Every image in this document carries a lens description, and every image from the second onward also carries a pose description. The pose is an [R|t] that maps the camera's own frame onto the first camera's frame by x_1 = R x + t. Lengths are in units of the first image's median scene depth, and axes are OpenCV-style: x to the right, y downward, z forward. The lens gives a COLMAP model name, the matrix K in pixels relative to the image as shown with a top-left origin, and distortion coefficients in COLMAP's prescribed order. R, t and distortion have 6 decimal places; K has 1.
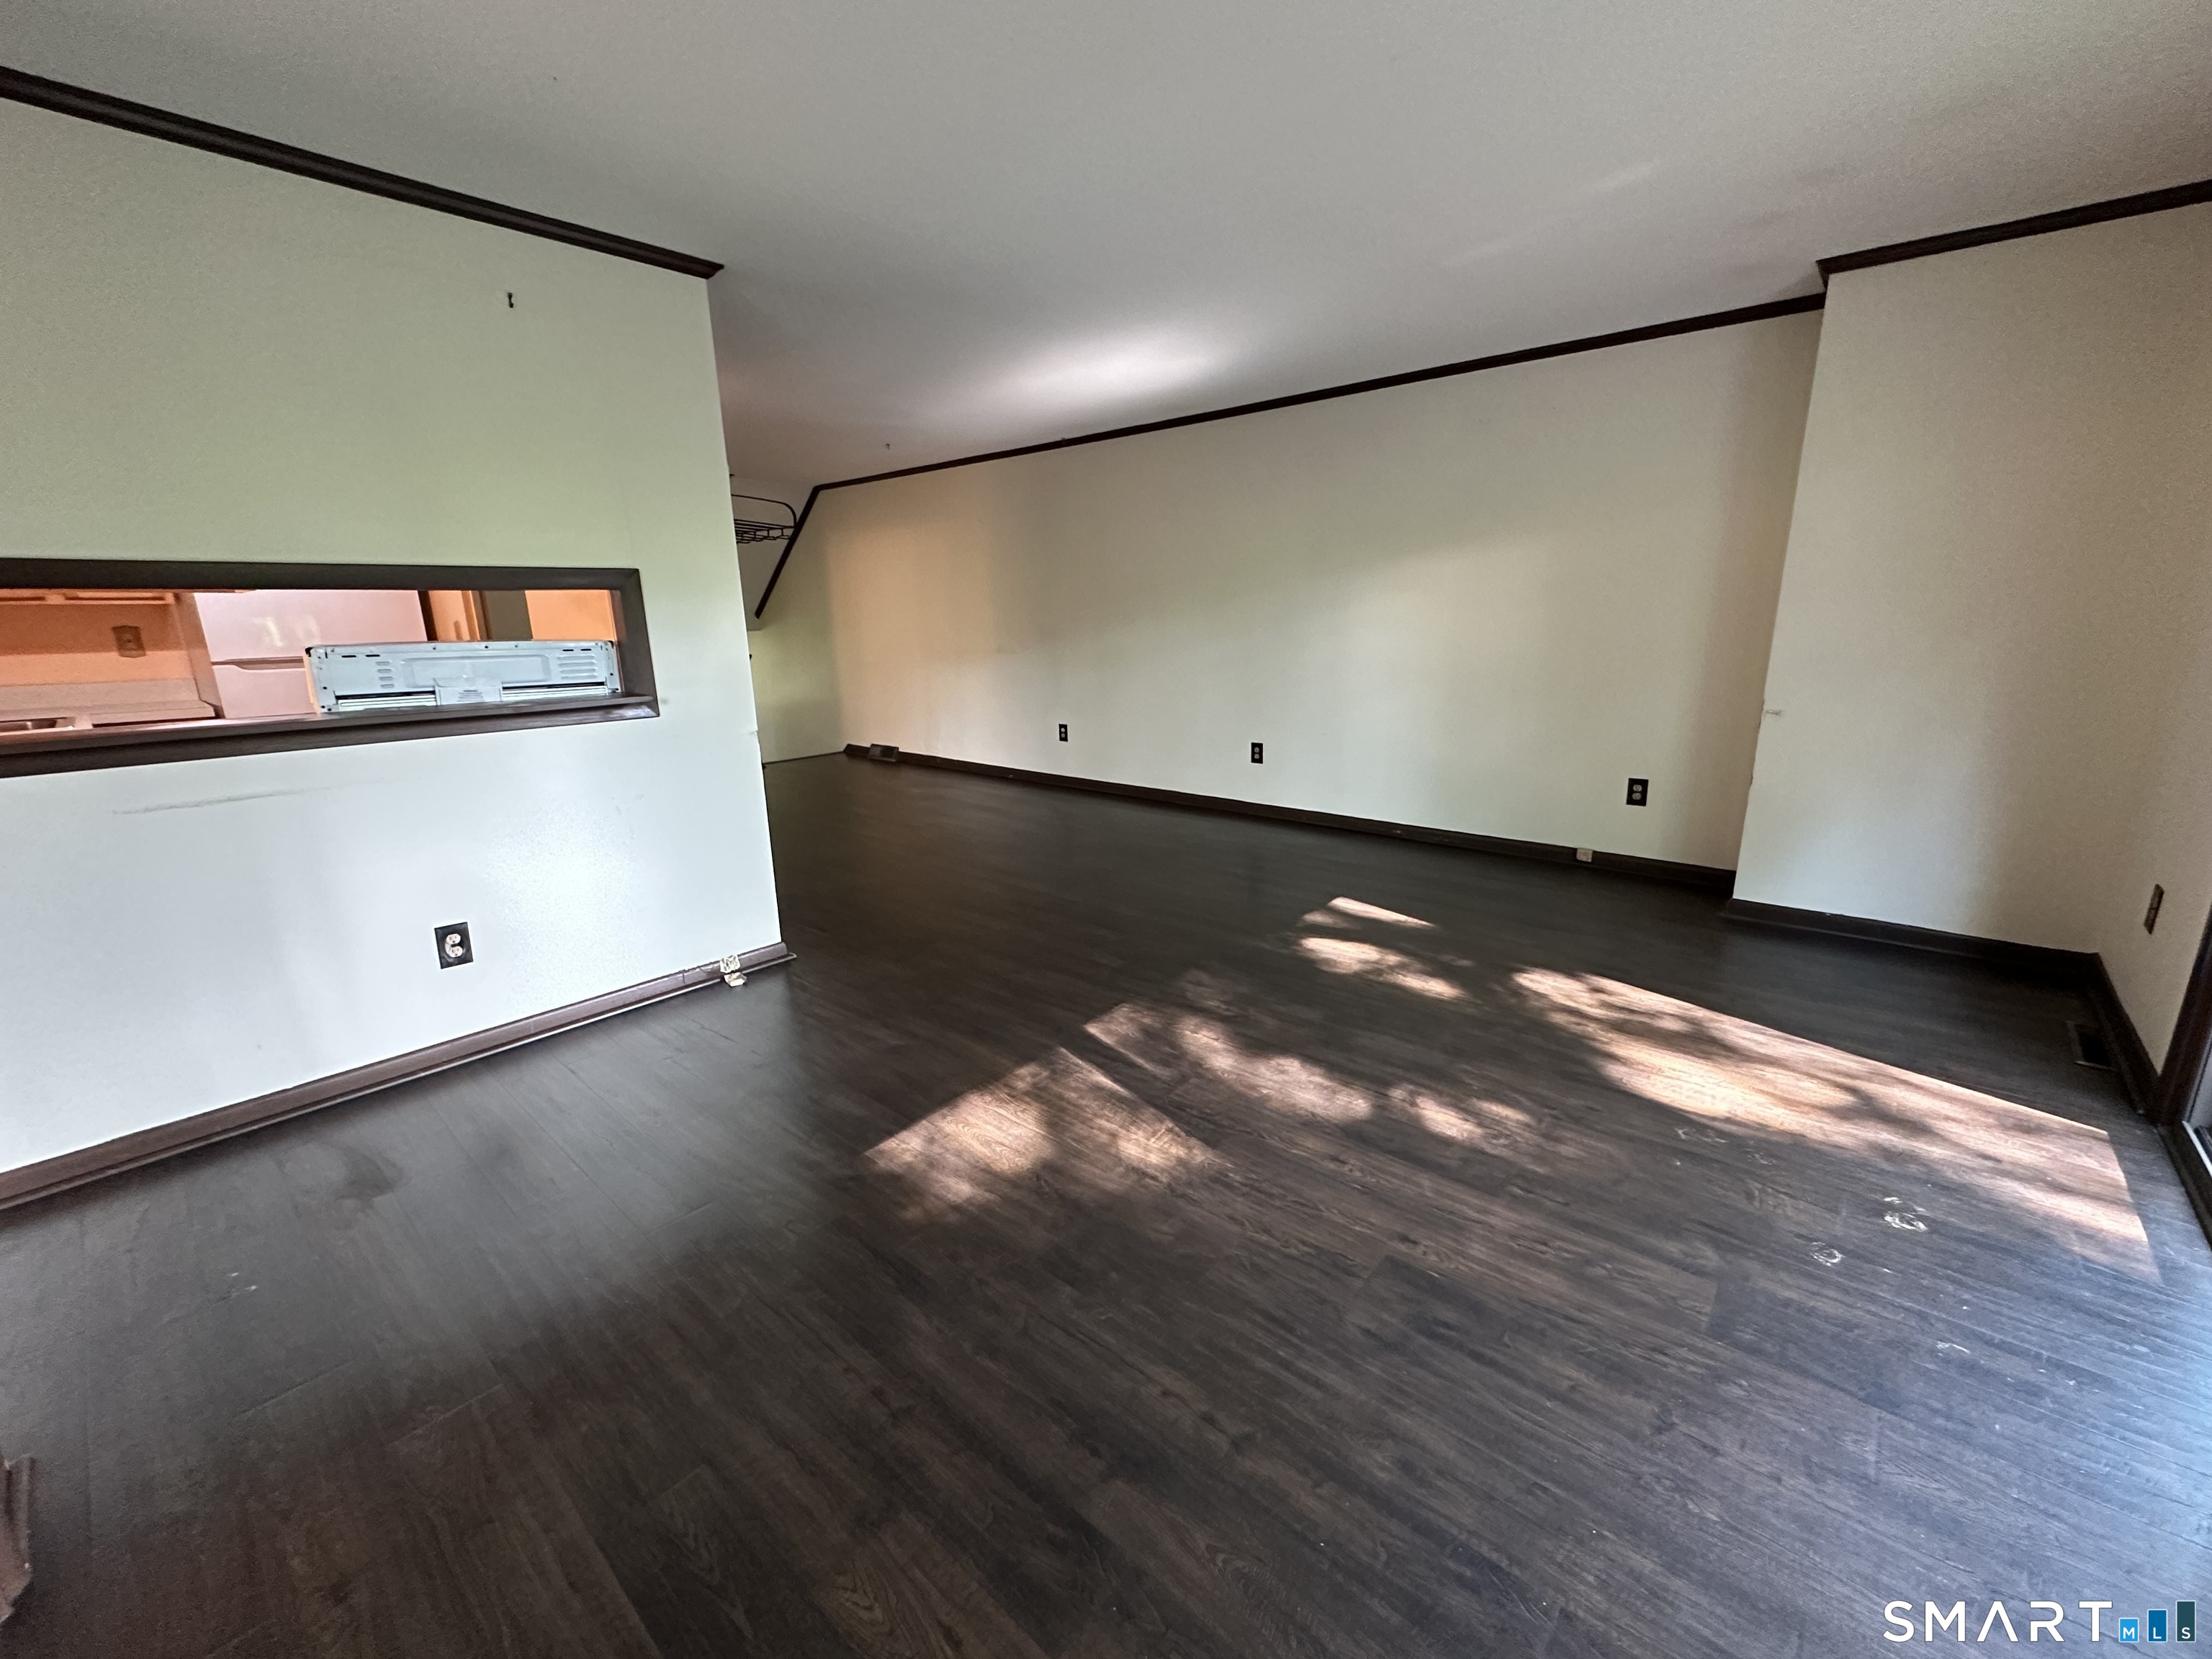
lens RADIAL K [[888.5, 0, 1106.8], [0, 888.5, 827.6], [0, 0, 1]] dist [0.000683, 0.000734]
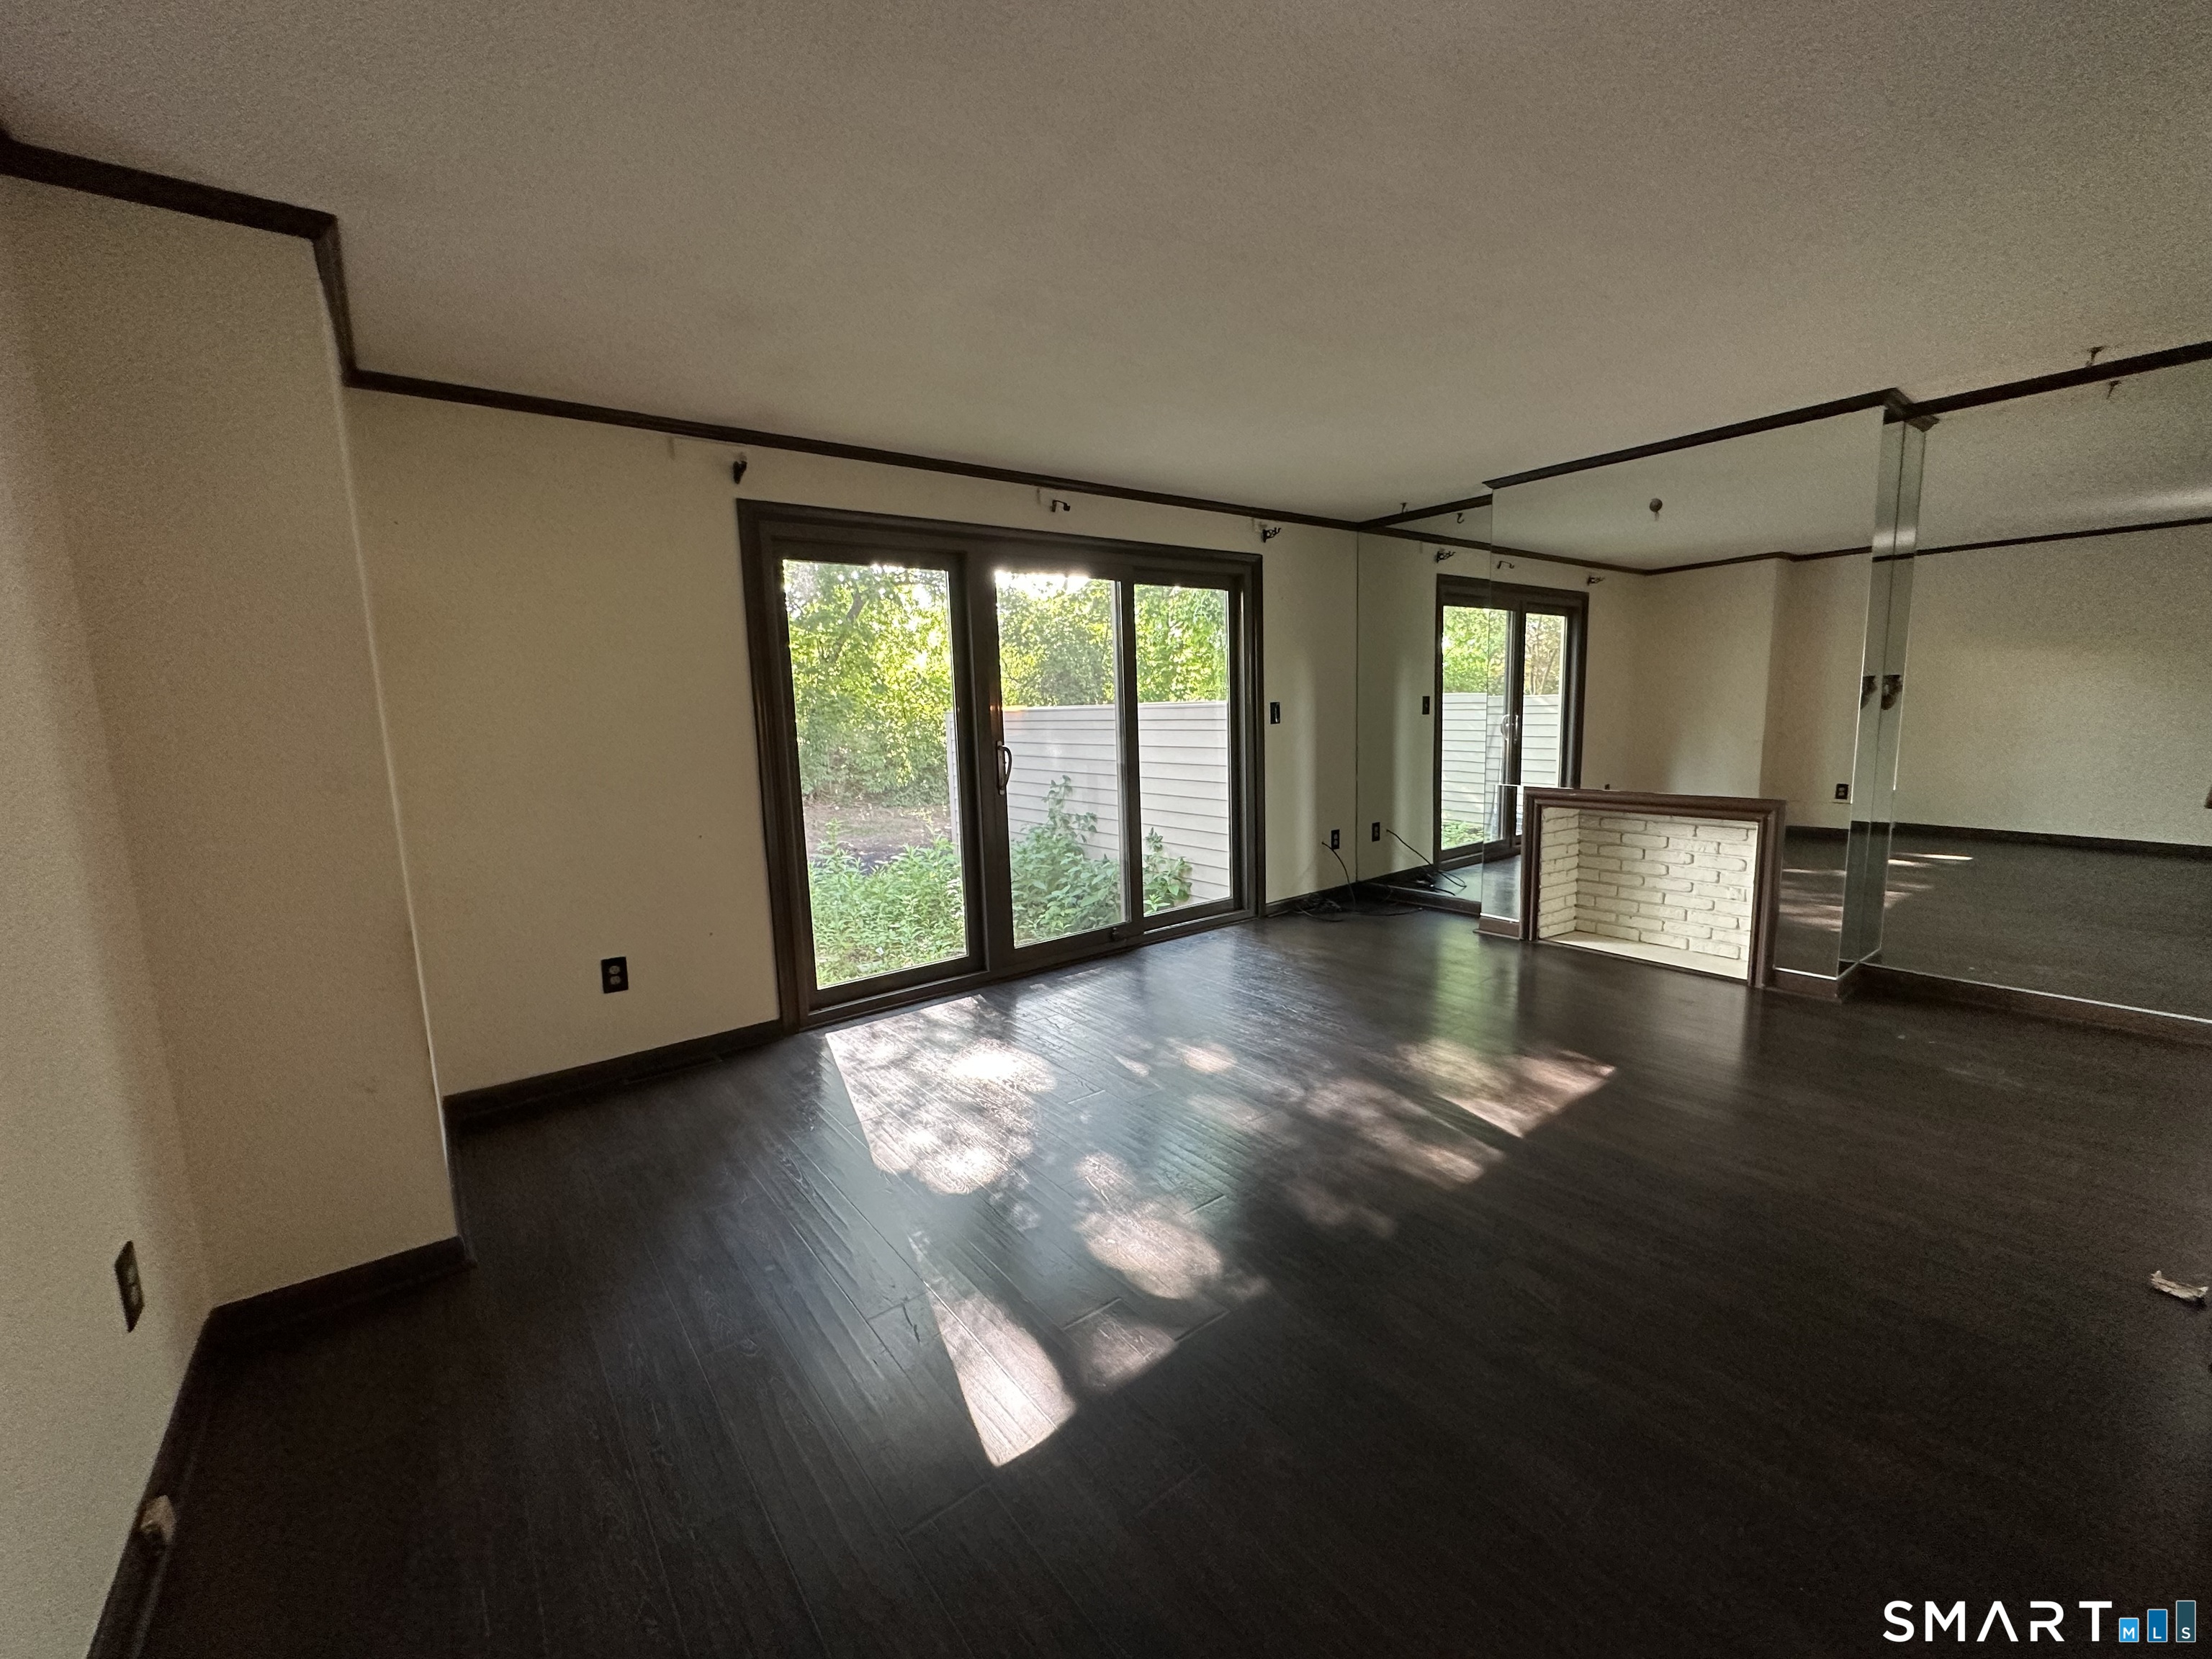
lens RADIAL K [[888.5, 0, 1108.0], [0, 888.5, 836.5], [0, 0, 1]] dist [0.000683, 0.000734]
pose [[-0.981355, 0.020858, 0.191070, 0.276554], [0.090695, 0.926717, 0.364651, -0.623327], [-0.169462, 0.375181, -0.911330, 2.473863]]
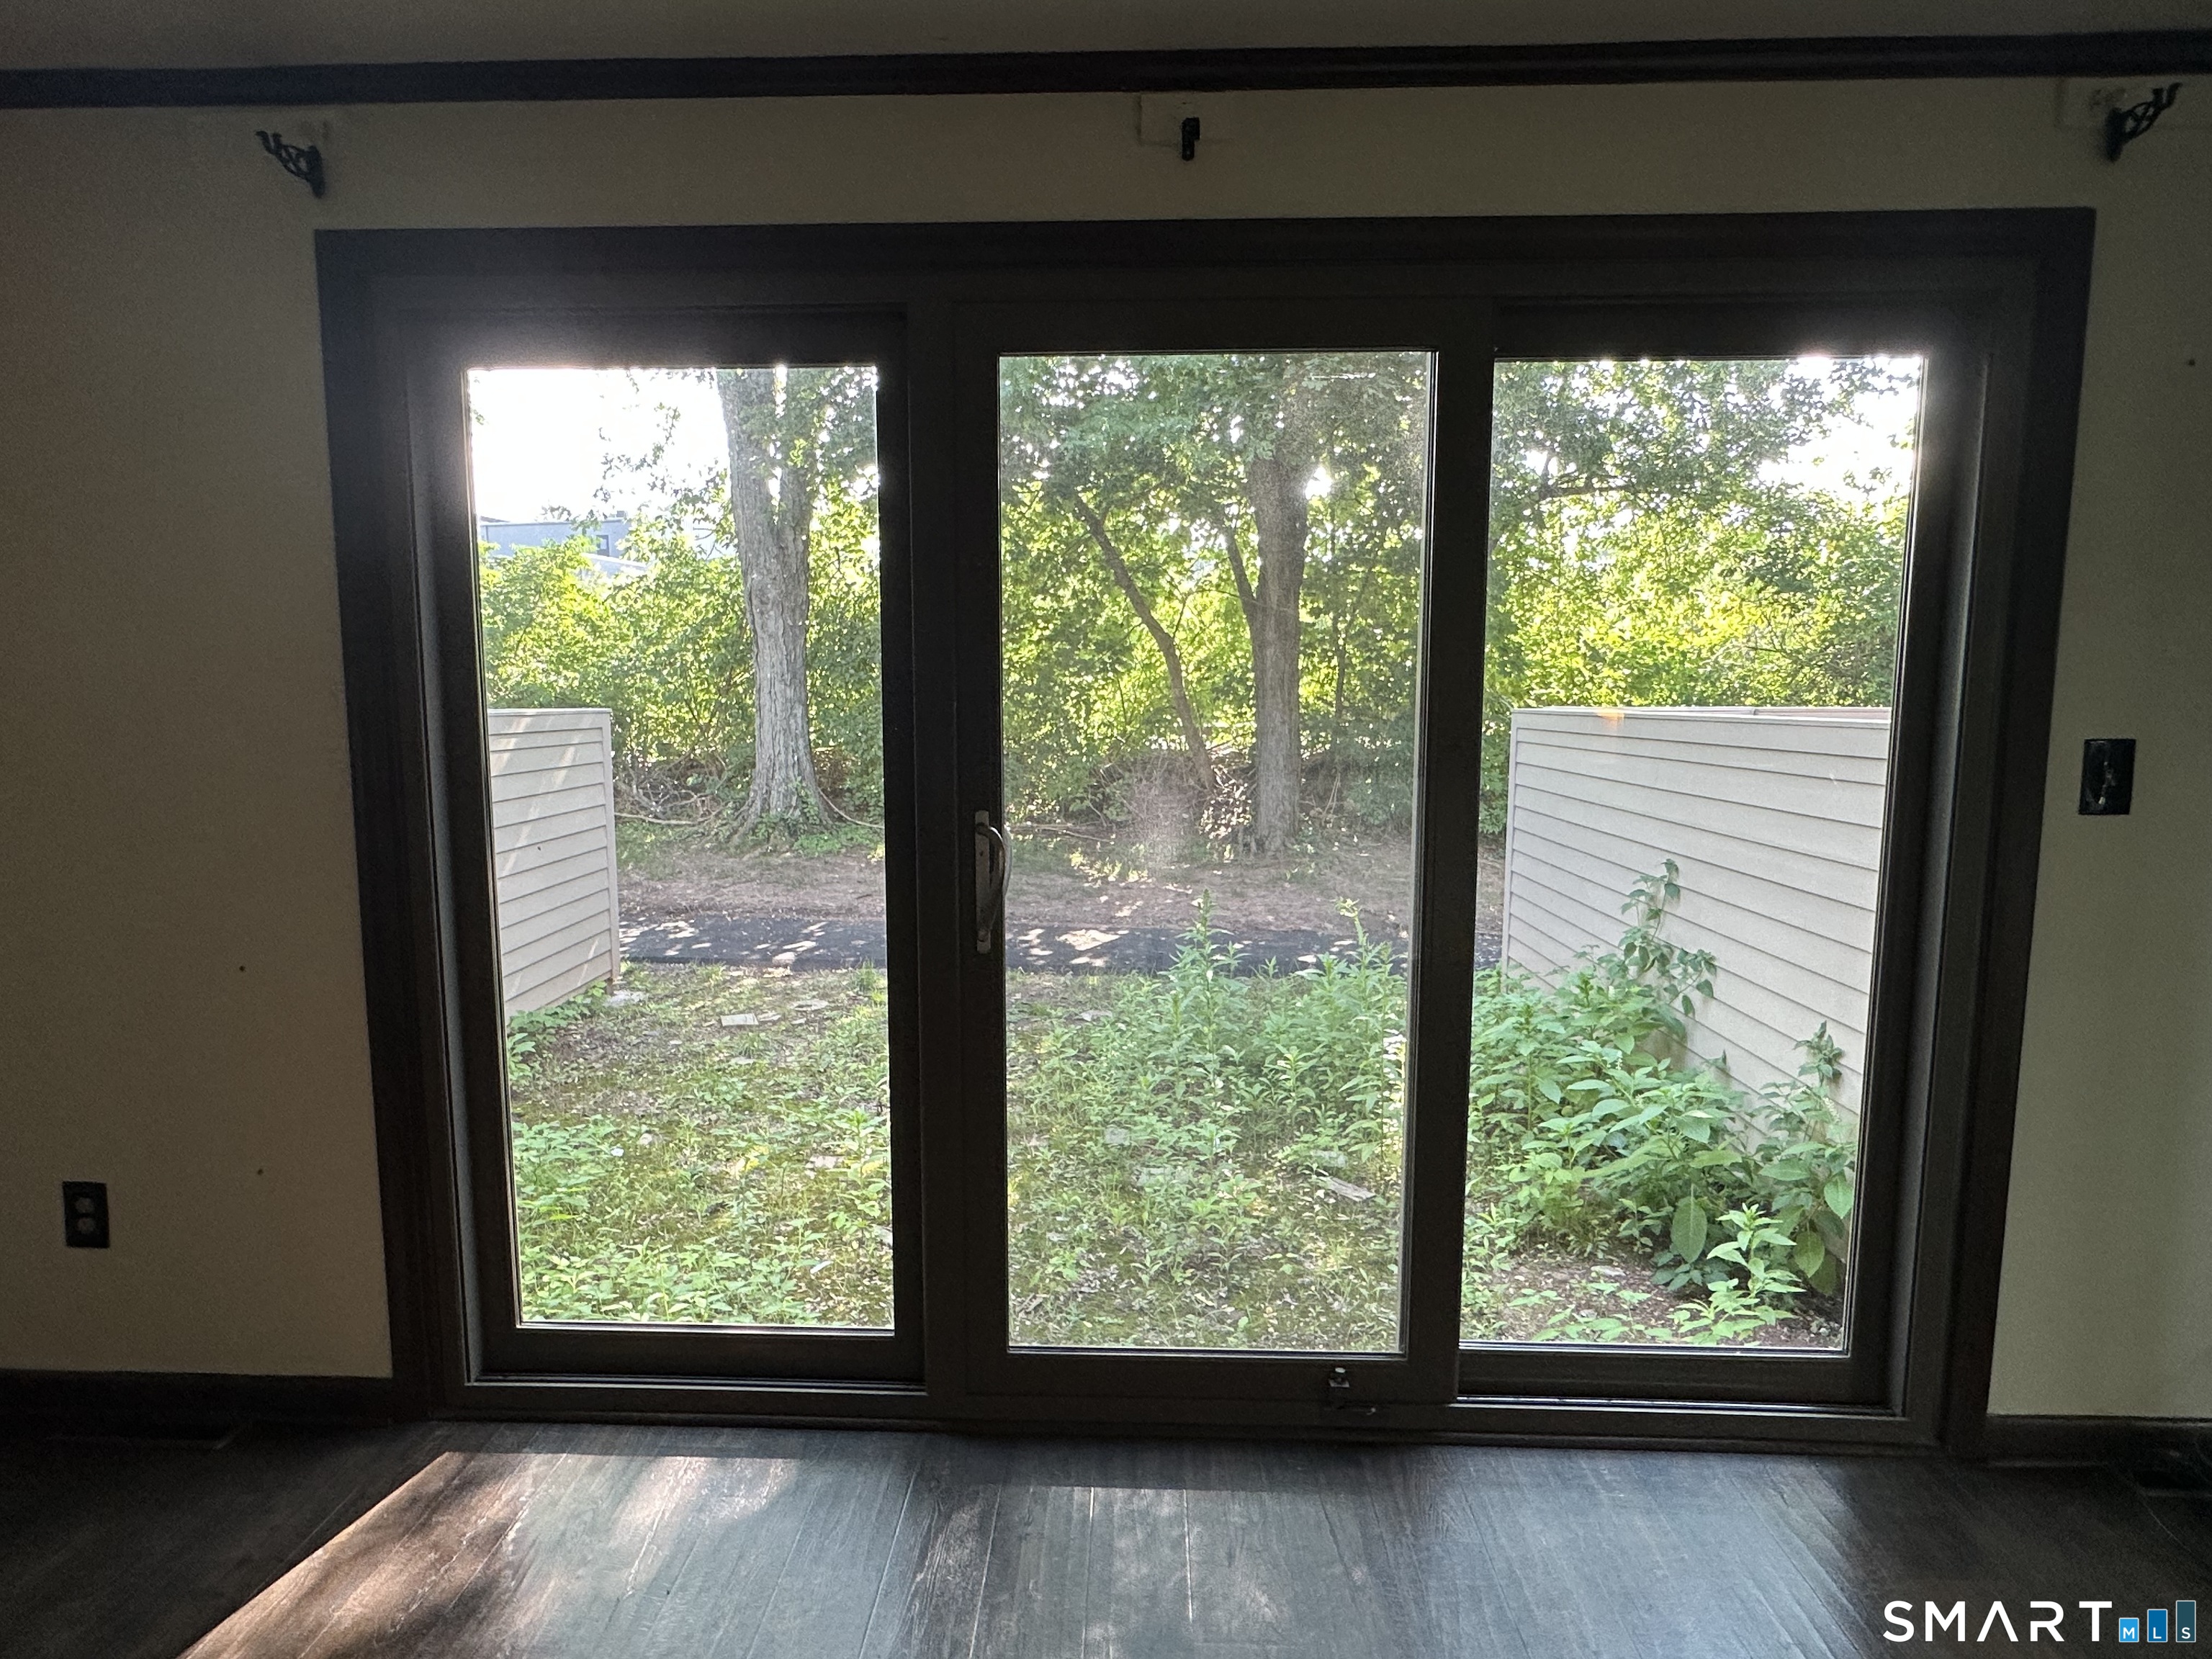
lens RADIAL K [[1210.9, 0, 1104.9], [0, 1210.9, 841.4], [0, 0, 1]] dist [-0.004029, -0.000873]
pose [[-0.633461, -0.075972, 0.770036, 0.065531], [0.187143, 0.950581, 0.247736, -0.347658], [-0.750803, 0.301037, -0.587939, 1.251956]]
